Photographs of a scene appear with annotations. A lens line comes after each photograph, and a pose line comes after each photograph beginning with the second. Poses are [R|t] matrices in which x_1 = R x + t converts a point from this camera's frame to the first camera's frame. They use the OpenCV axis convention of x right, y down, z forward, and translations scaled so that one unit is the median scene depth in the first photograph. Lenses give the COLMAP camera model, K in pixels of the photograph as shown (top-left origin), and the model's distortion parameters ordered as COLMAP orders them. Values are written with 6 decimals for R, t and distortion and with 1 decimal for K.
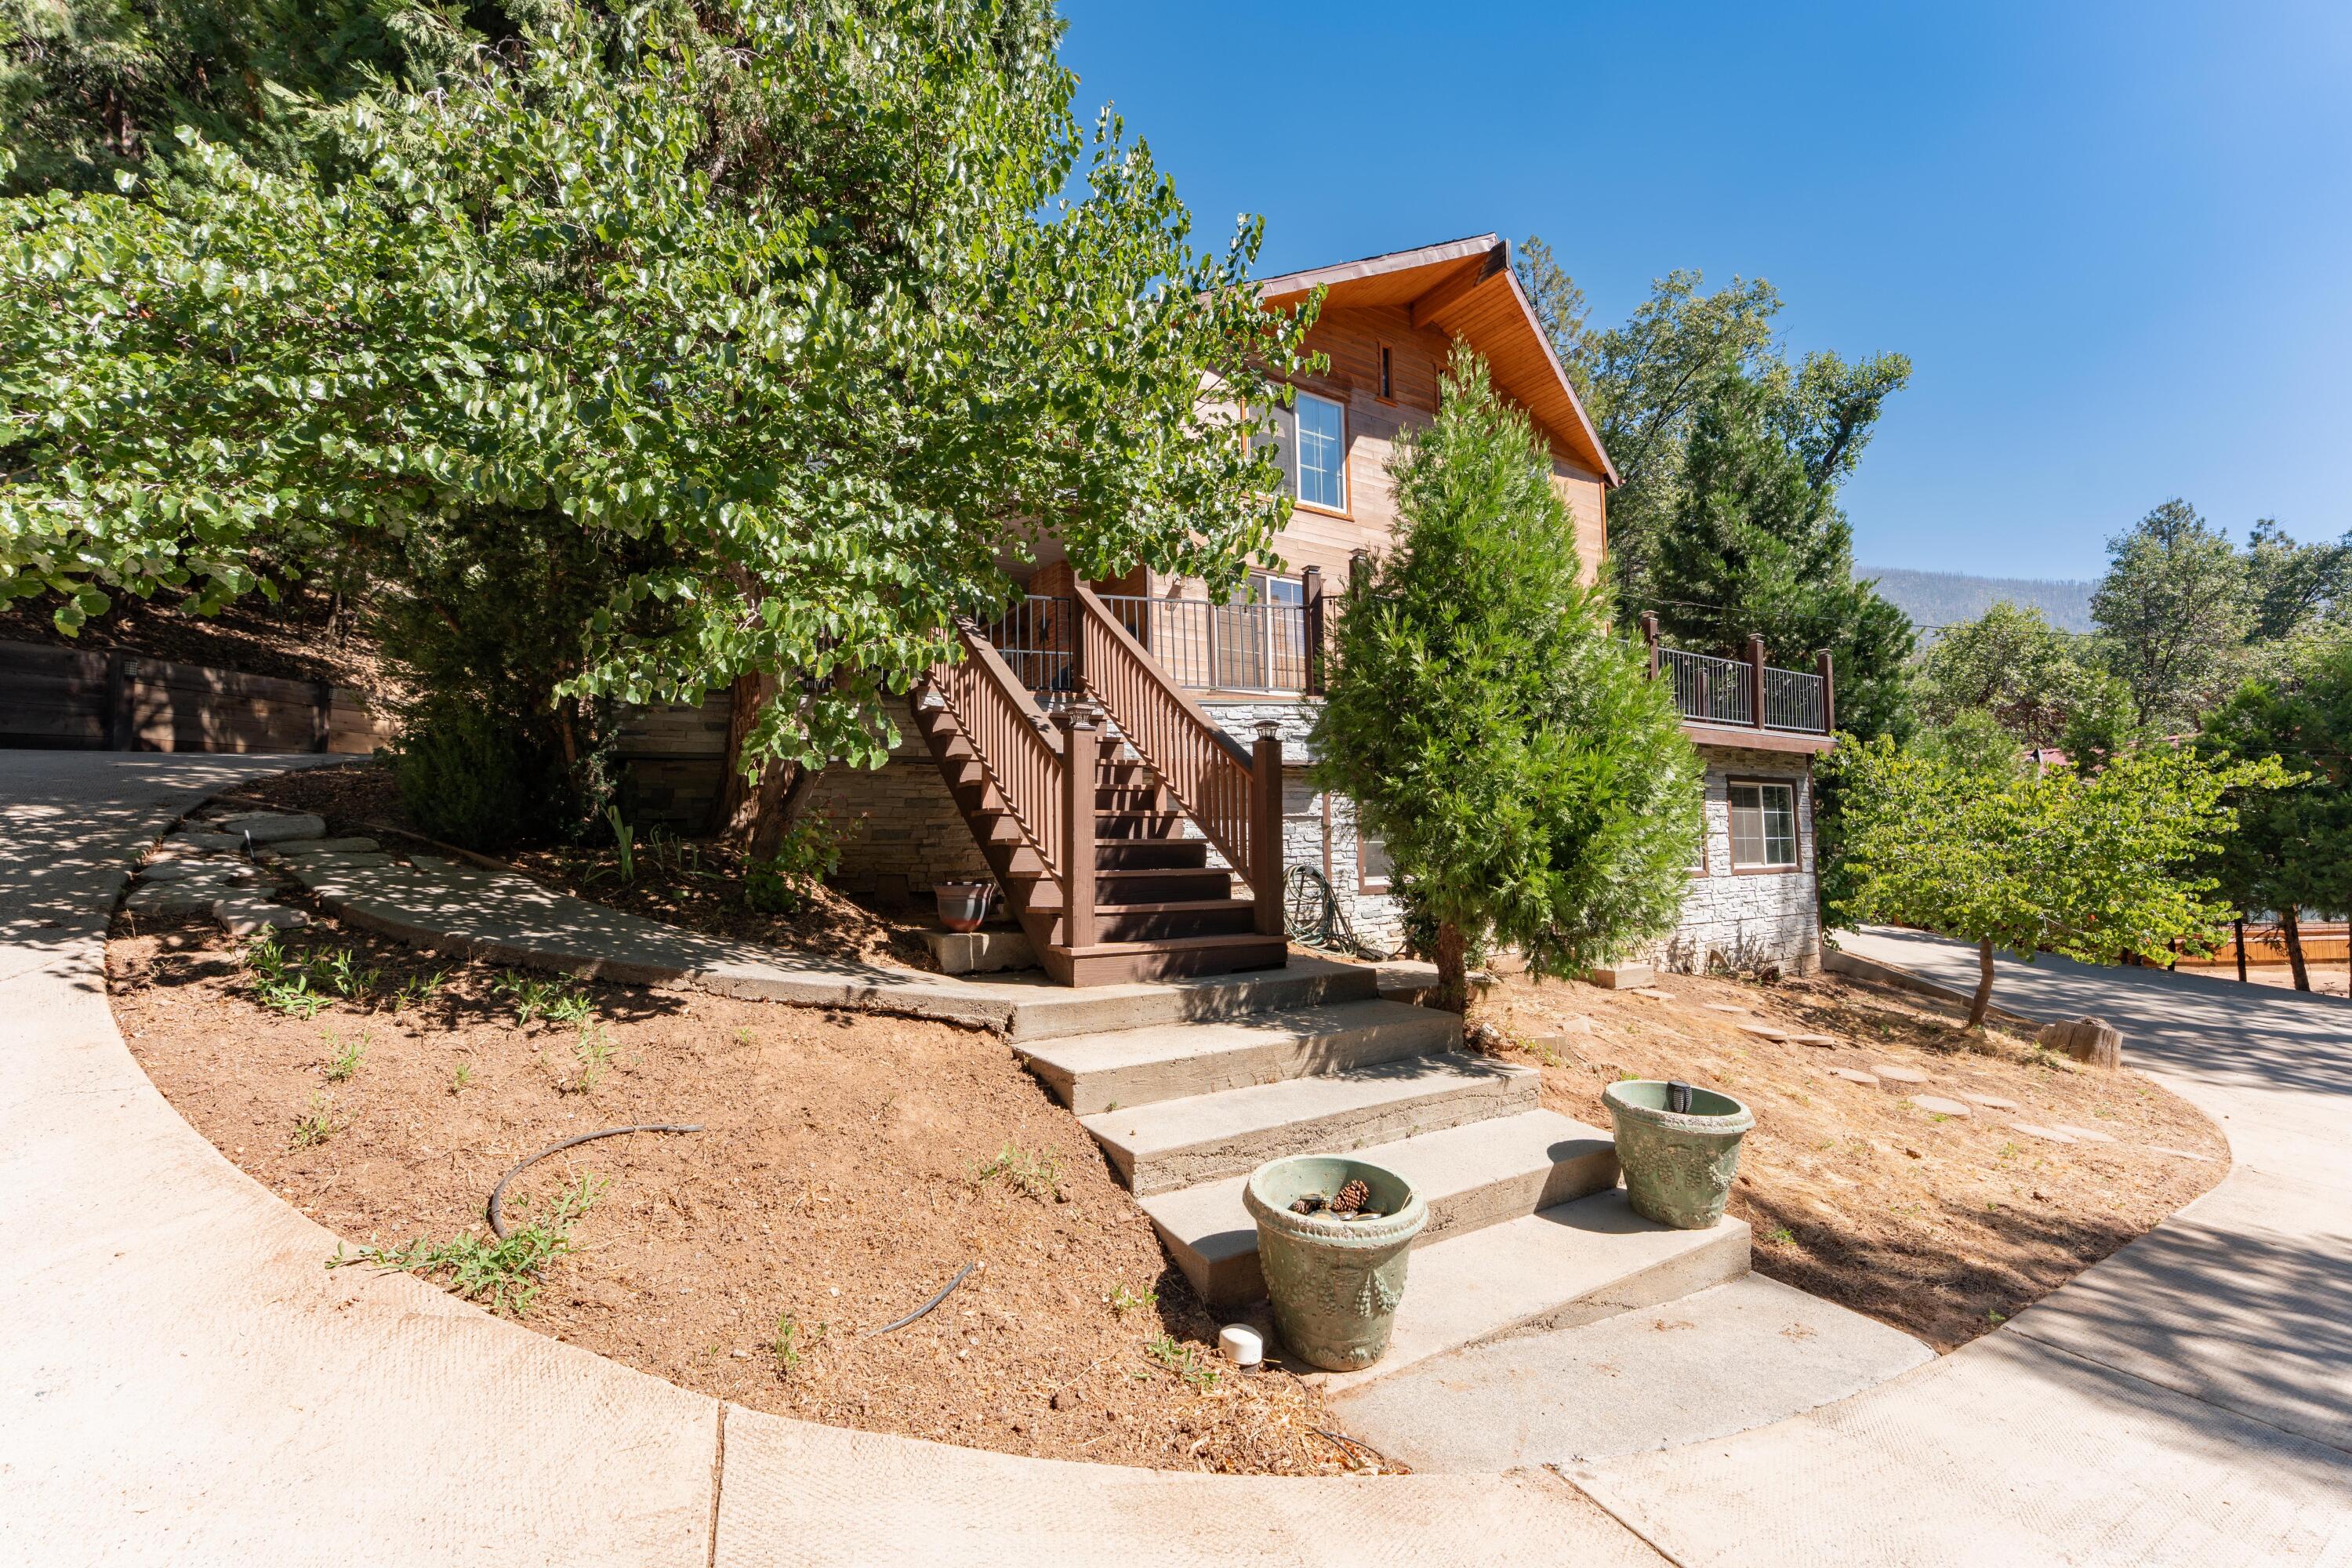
lens RADIAL K [[940.1, 0, 1172.7], [0, 940.1, 785.5], [0, 0, 1]] dist [-0.003563, -0.000733]
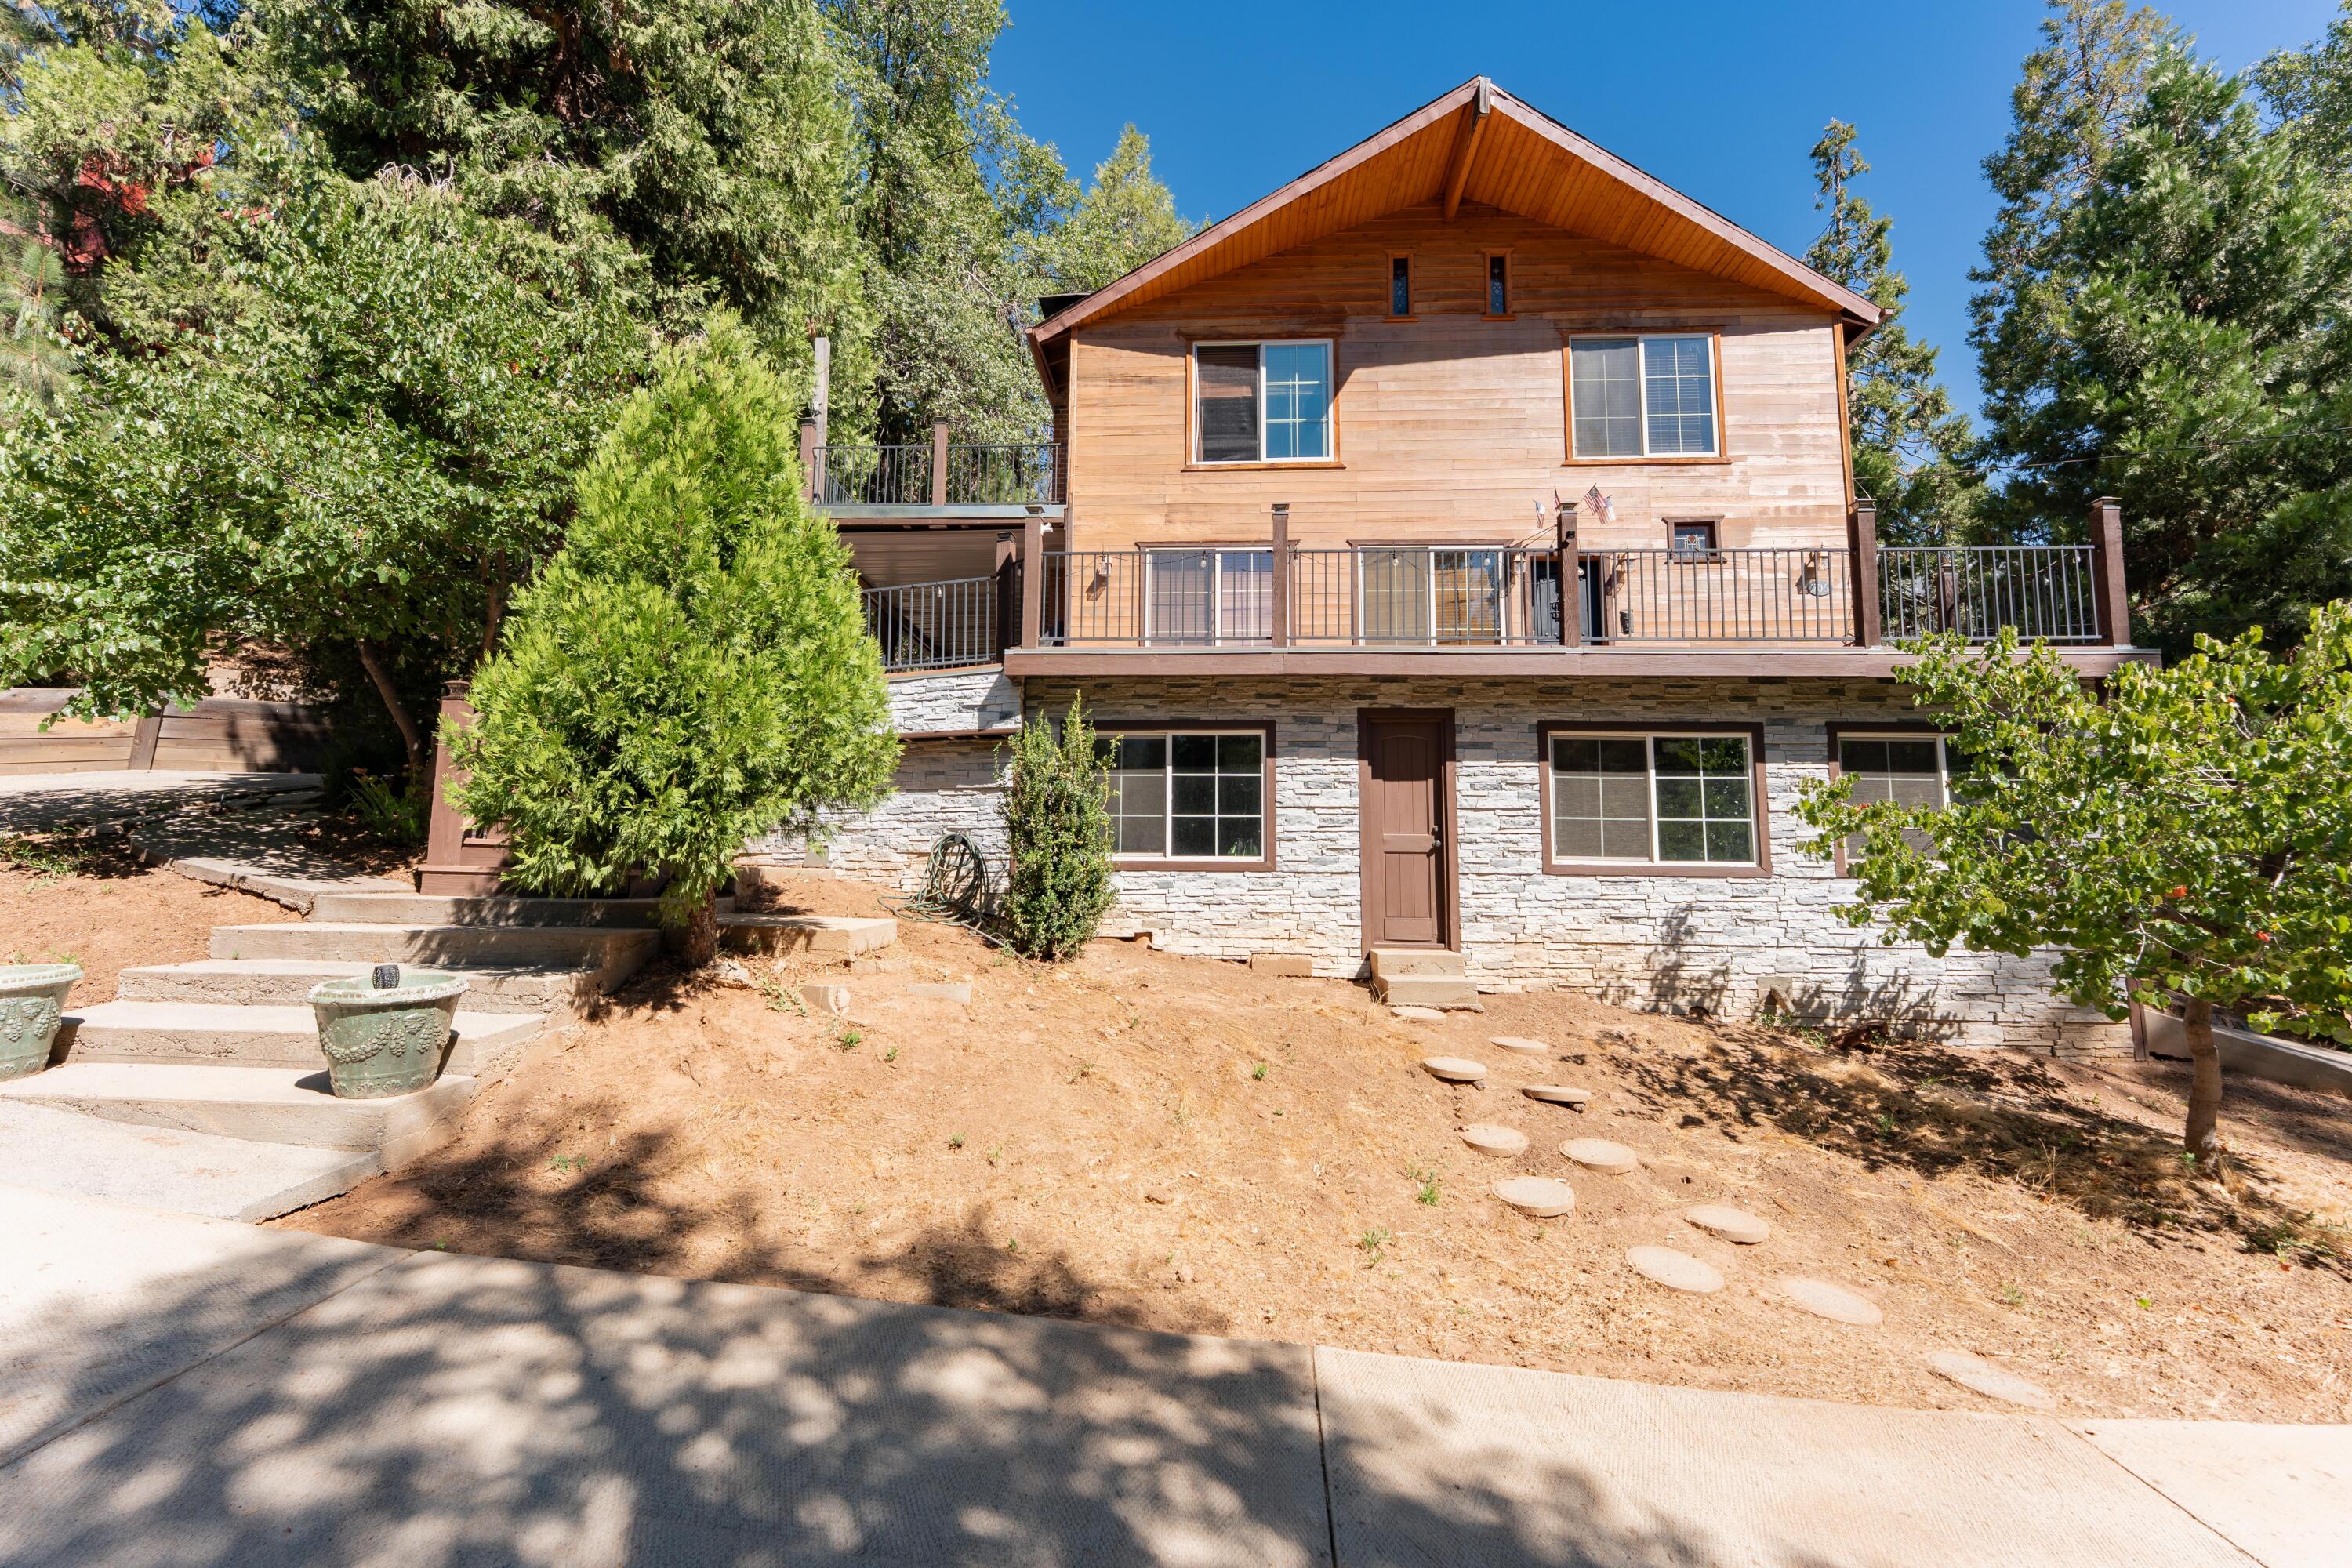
lens RADIAL K [[961.1, 0, 1164.9], [0, 961.1, 804.4], [0, 0, 1]] dist [0.000852, -0.000041]
pose [[0.835772, -0.014661, -0.548880, 1.471528], [0.008413, 0.999868, -0.013898, 0.115437], [0.549011, 0.006998, 0.835786, 0.442651]]
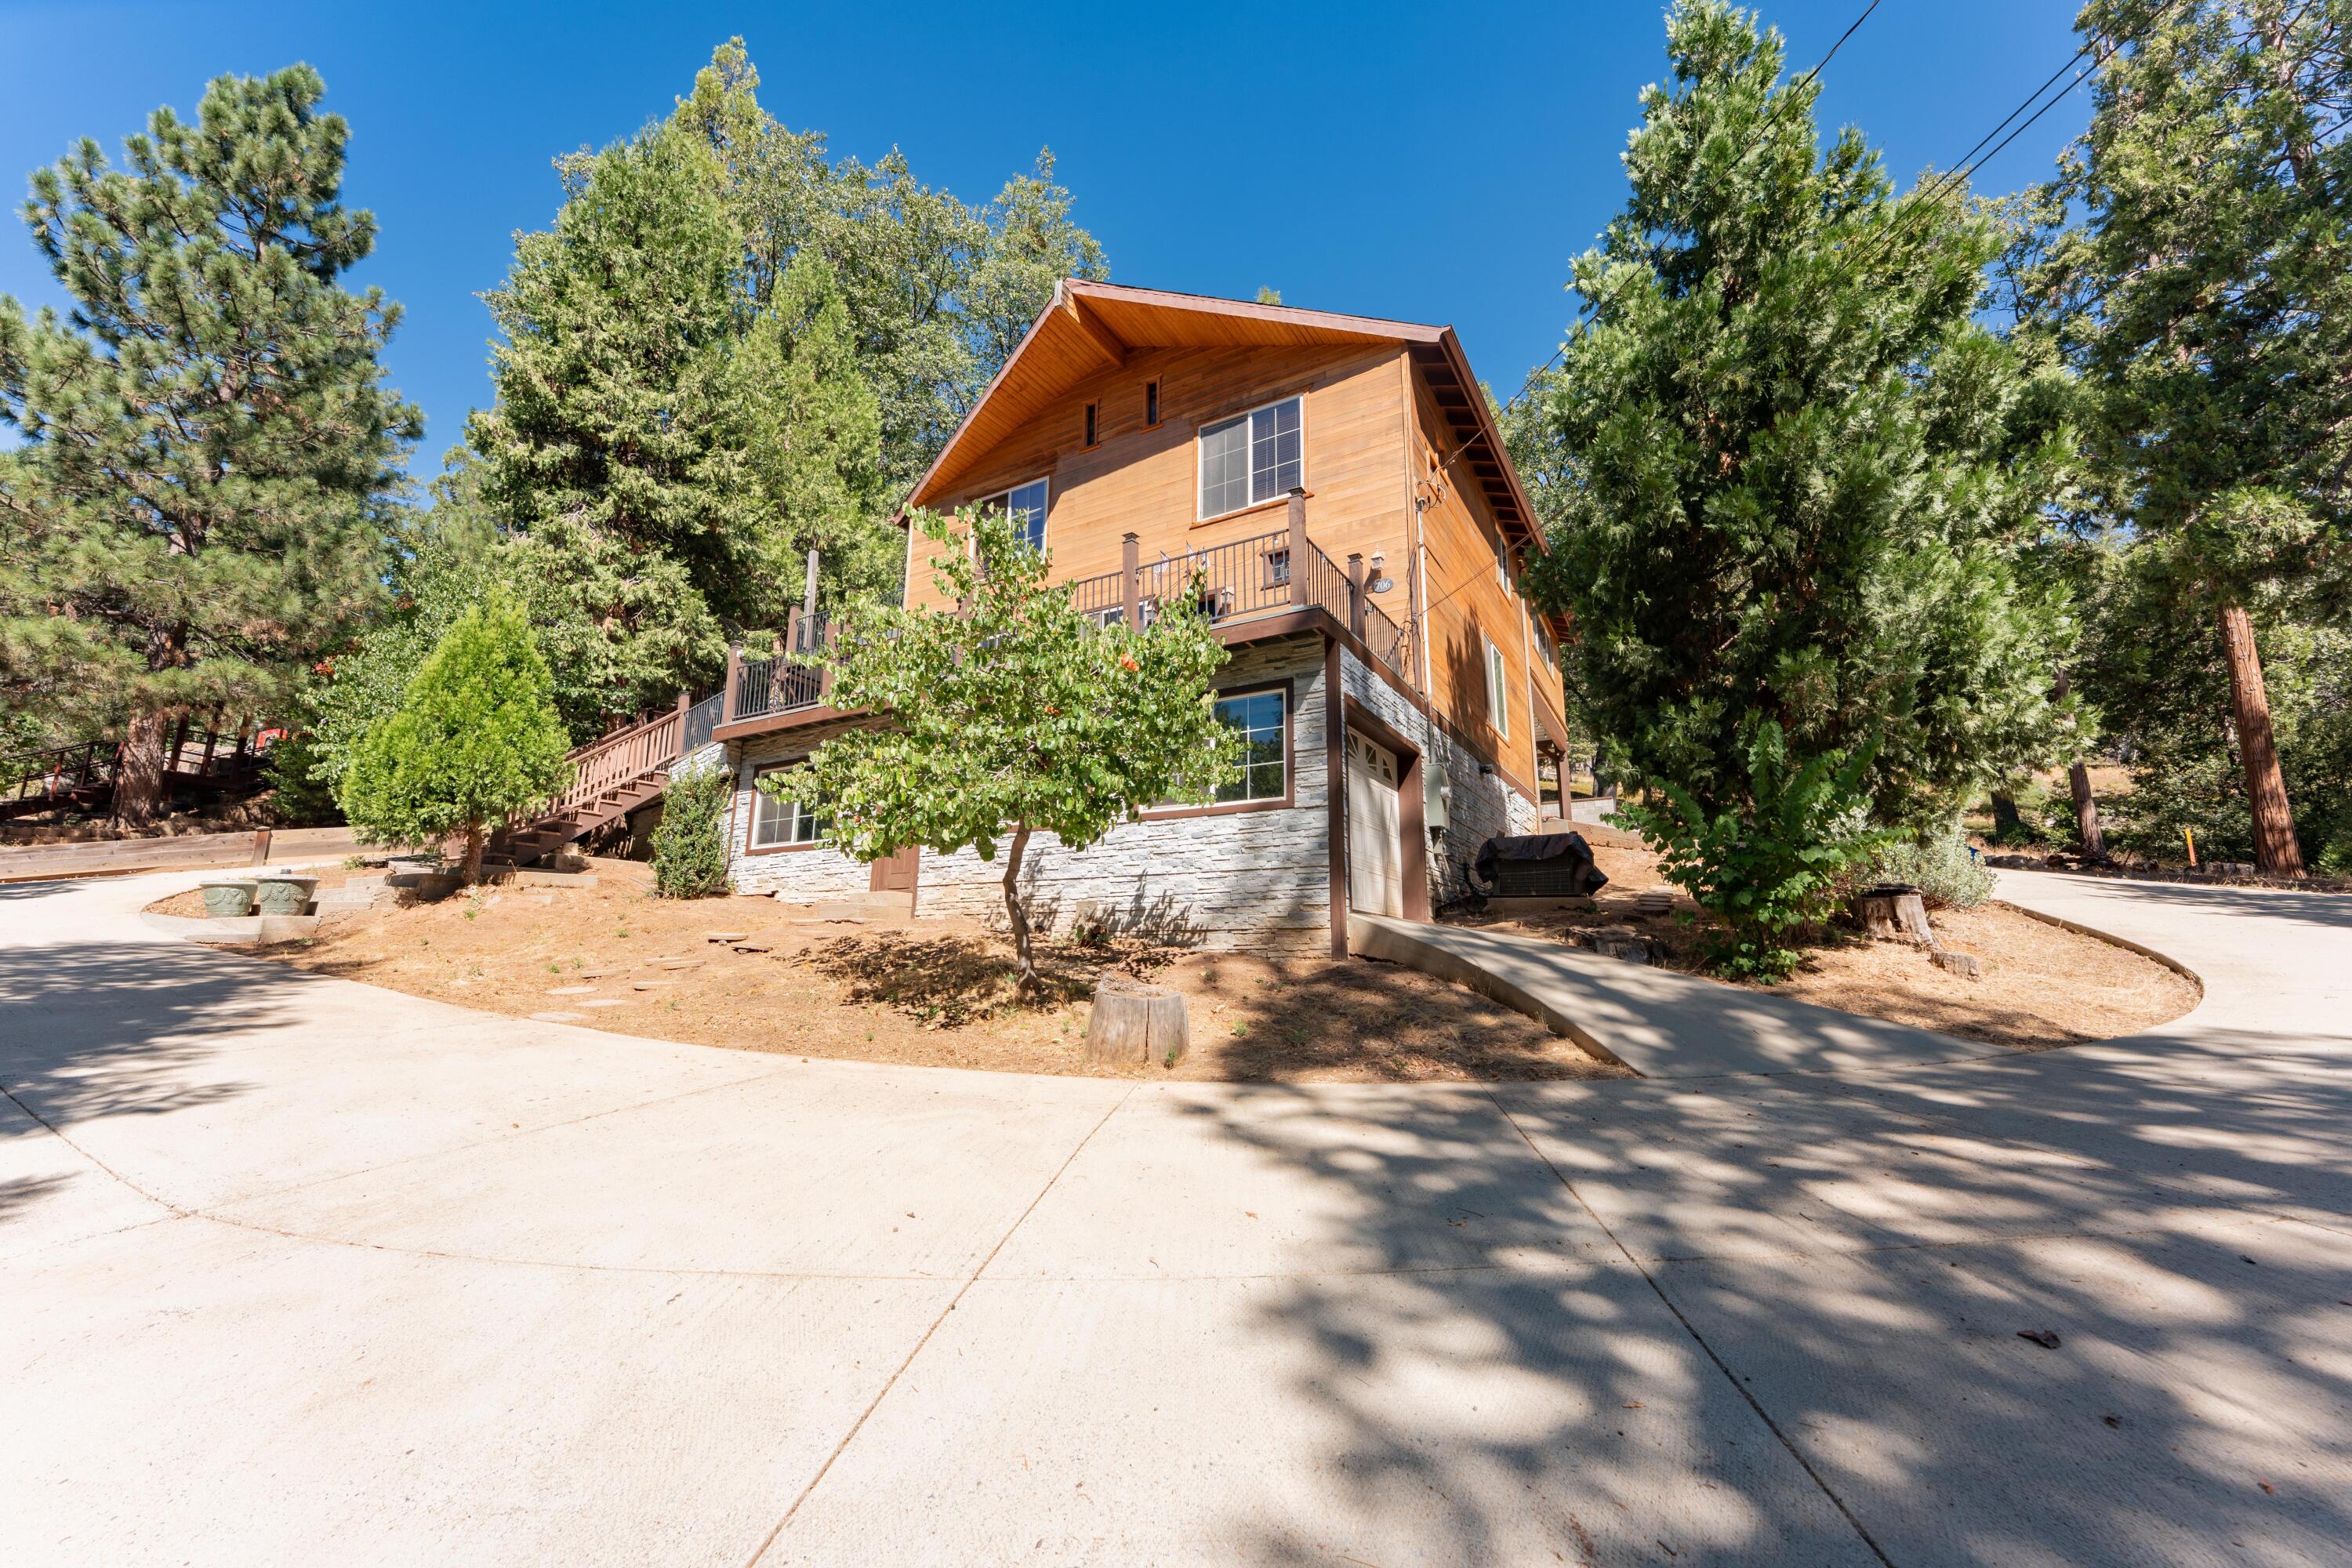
lens RADIAL K [[940.1, 0, 1172.7], [0, 940.1, 785.5], [0, 0, 1]] dist [-0.003563, -0.000733]
pose [[0.483158, -0.142462, -0.863865, 3.388355], [0.041749, 0.989300, -0.139798, 0.445825], [0.874537, 0.031479, 0.483936, 1.553004]]
